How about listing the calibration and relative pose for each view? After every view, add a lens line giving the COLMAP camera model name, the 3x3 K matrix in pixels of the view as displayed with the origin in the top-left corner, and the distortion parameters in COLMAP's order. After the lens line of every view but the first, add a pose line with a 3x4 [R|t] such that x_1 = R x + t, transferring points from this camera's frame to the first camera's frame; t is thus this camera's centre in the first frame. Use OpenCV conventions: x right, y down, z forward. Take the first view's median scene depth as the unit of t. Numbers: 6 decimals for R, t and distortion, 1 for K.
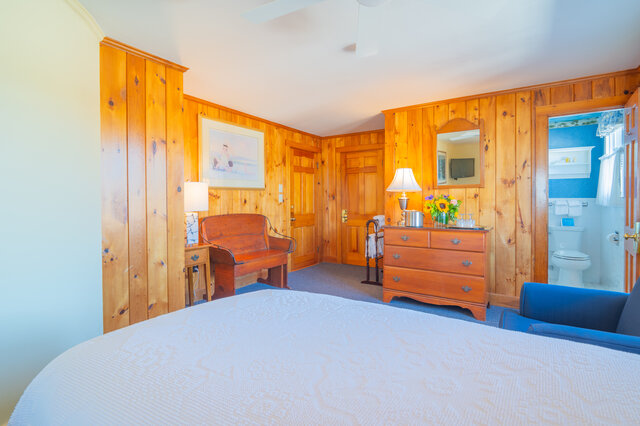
lens RADIAL K [[308.3, 0, 320.6], [0, 308.3, 209.8], [0, 0, 1]] dist [-0.015597, -0.000188]
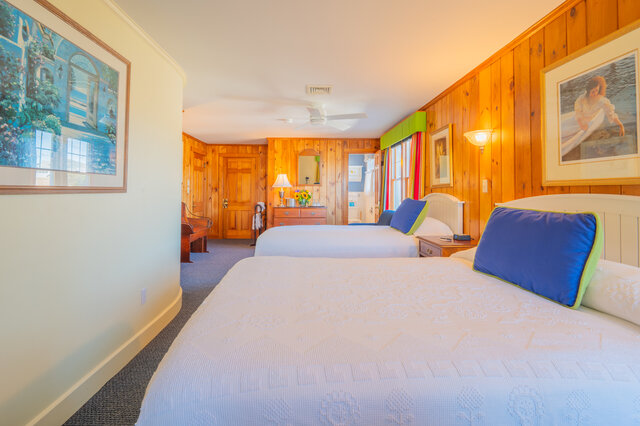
lens RADIAL K [[298.5, 0, 323.0], [0, 298.5, 213.1], [0, 0, 1]] dist [-0.000747, -0.000982]
pose [[0.808001, -0.034091, 0.588194, -0.513137], [0.011395, 0.999042, 0.042250, 0.016546], [-0.589070, -0.027435, 0.807616, -0.475093]]
